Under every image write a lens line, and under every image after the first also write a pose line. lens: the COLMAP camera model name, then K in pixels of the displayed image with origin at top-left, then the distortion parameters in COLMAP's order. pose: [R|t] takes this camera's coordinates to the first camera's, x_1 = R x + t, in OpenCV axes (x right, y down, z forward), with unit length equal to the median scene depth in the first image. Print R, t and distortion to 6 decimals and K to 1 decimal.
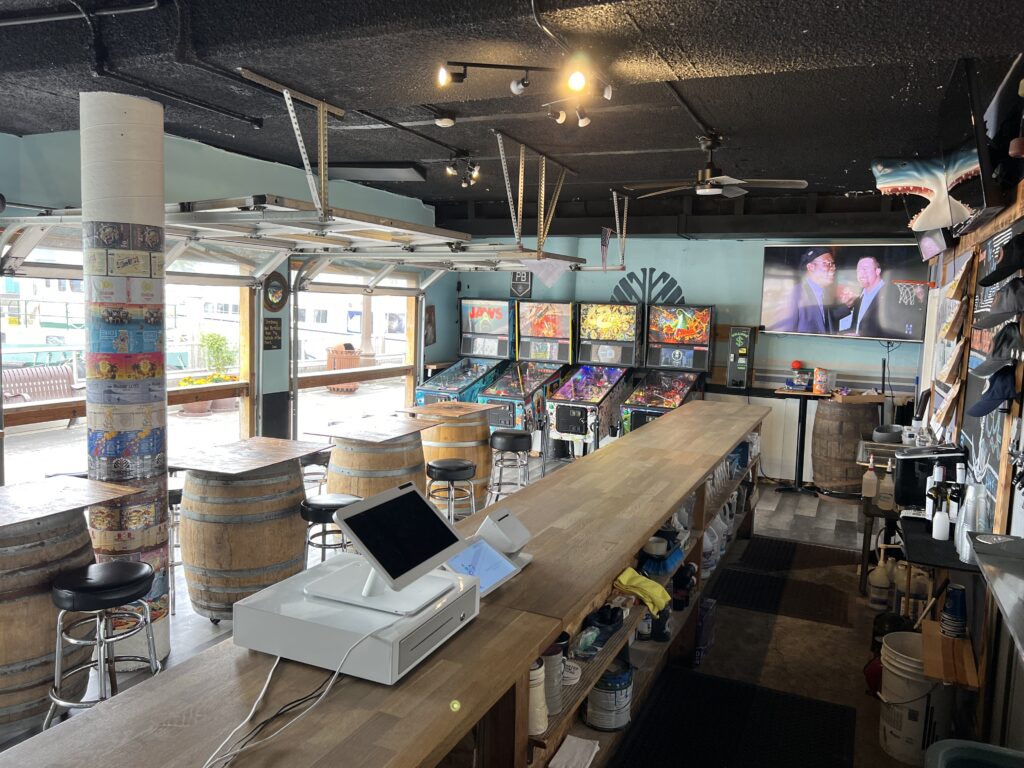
lens RADIAL K [[760.5, 0, 512.0], [0, 760.5, 384.0], [0, 0, 1]] dist [0.049420, -0.058458]
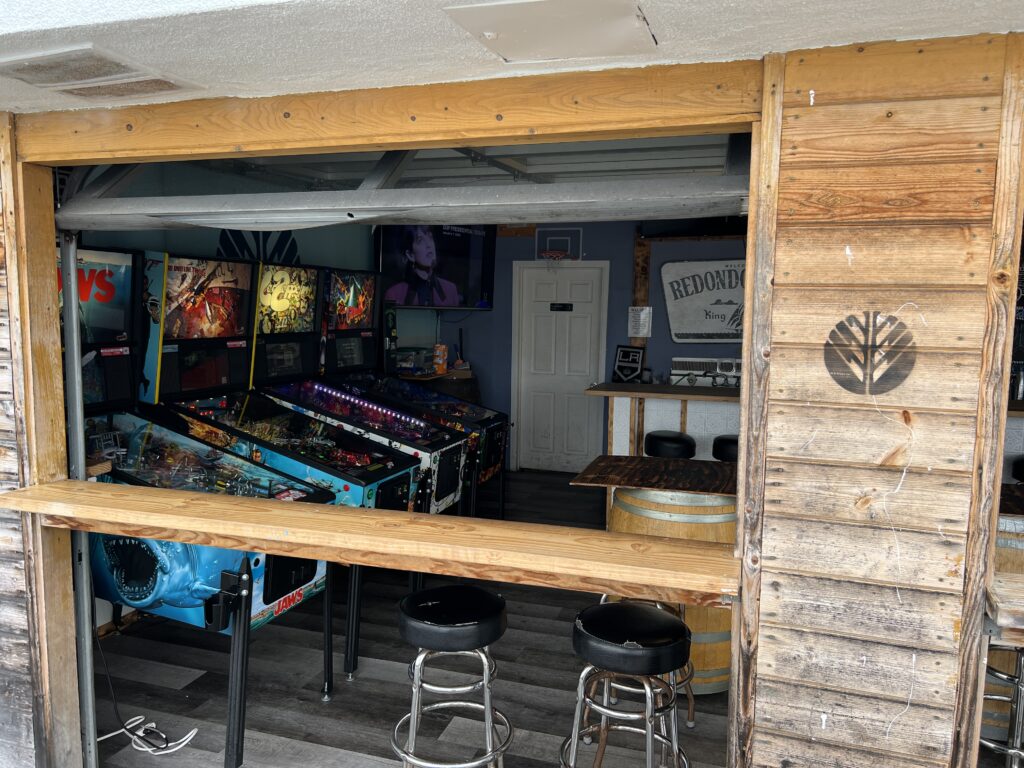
lens RADIAL K [[760.5, 0, 512.0], [0, 760.5, 384.0], [0, 0, 1]] dist [0.049420, -0.058458]
pose [[-0.106183, -0.139785, 0.984472, -0.423307], [0.088126, 0.984850, 0.149344, -0.087608], [-0.990434, 0.102615, -0.092256, 0.881753]]
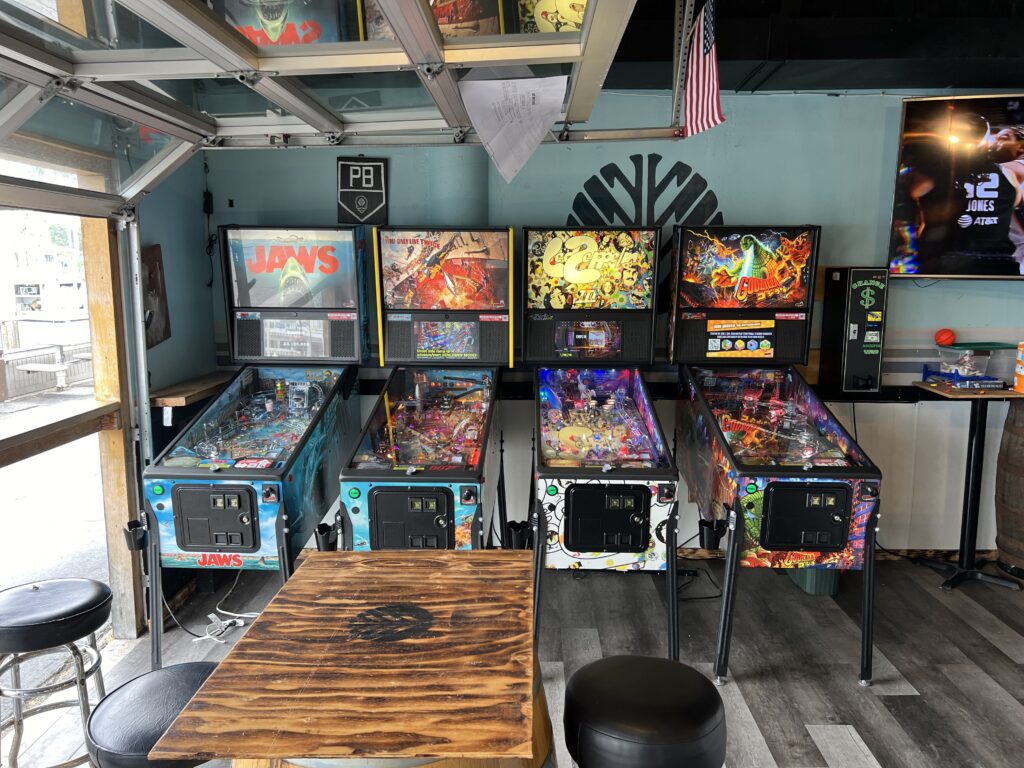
lens RADIAL K [[765.8, 0, 512.0], [0, 765.8, 384.0], [0, 0, 1]] dist [0.102877, -0.188498]
pose [[0.917687, -0.091535, 0.386616, -0.100989], [0.072032, 0.995304, 0.064670, -0.045407], [-0.390720, -0.031498, 0.919971, 0.580074]]
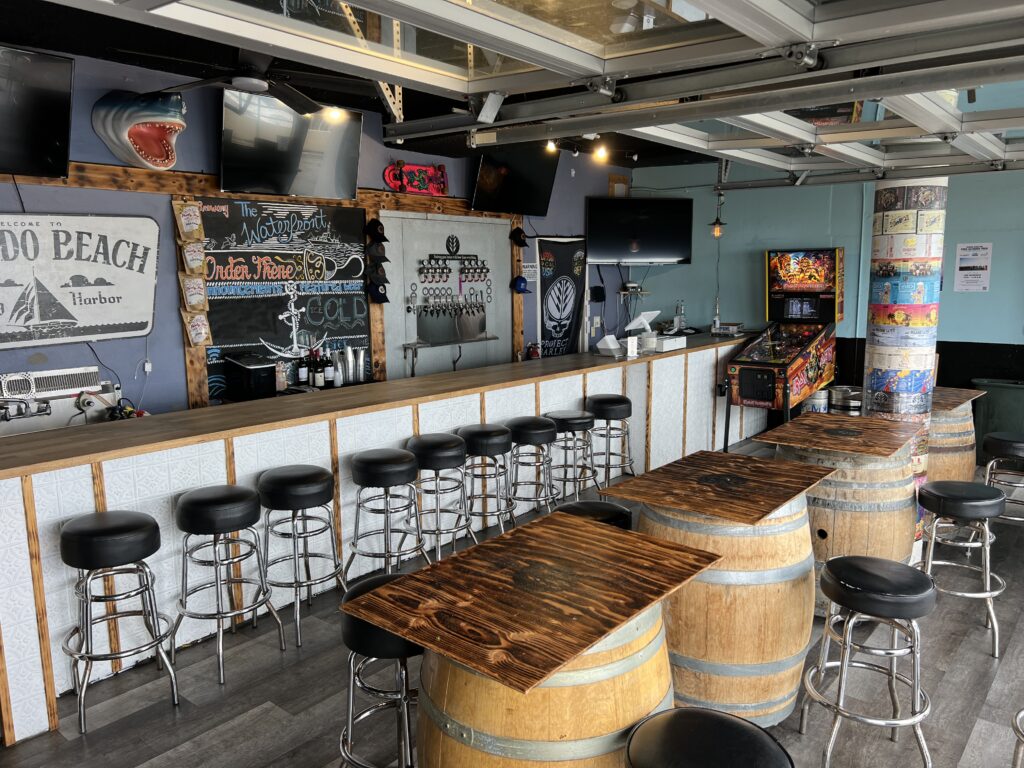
lens RADIAL K [[760.5, 0, 512.0], [0, 760.5, 384.0], [0, 0, 1]] dist [0.049420, -0.058458]
pose [[-0.964197, -0.064674, 0.257181, -0.106647], [0.002202, 0.967820, 0.251635, -0.093471], [-0.265180, 0.243192, -0.933026, 0.966247]]
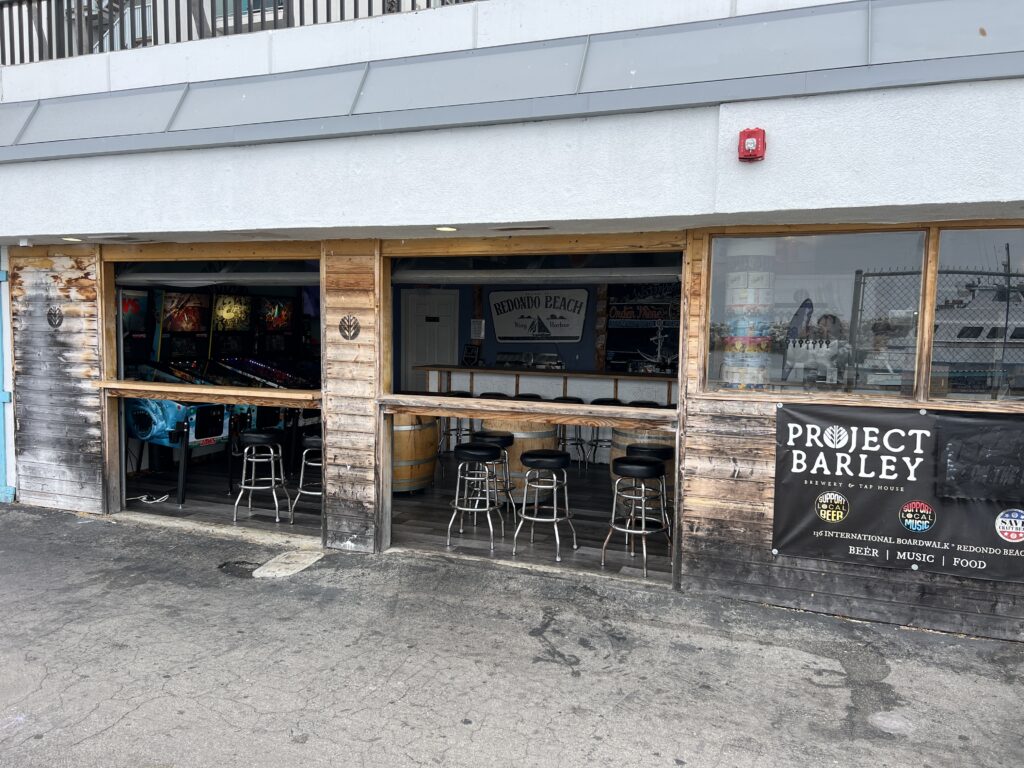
lens RADIAL K [[760.5, 0, 512.0], [0, 760.5, 384.0], [0, 0, 1]] dist [0.049420, -0.058458]
pose [[-0.057920, -0.117843, 0.991342, -0.891313], [0.085054, 0.988816, 0.122513, -0.079320], [-0.994691, 0.091414, -0.047249, 0.676487]]
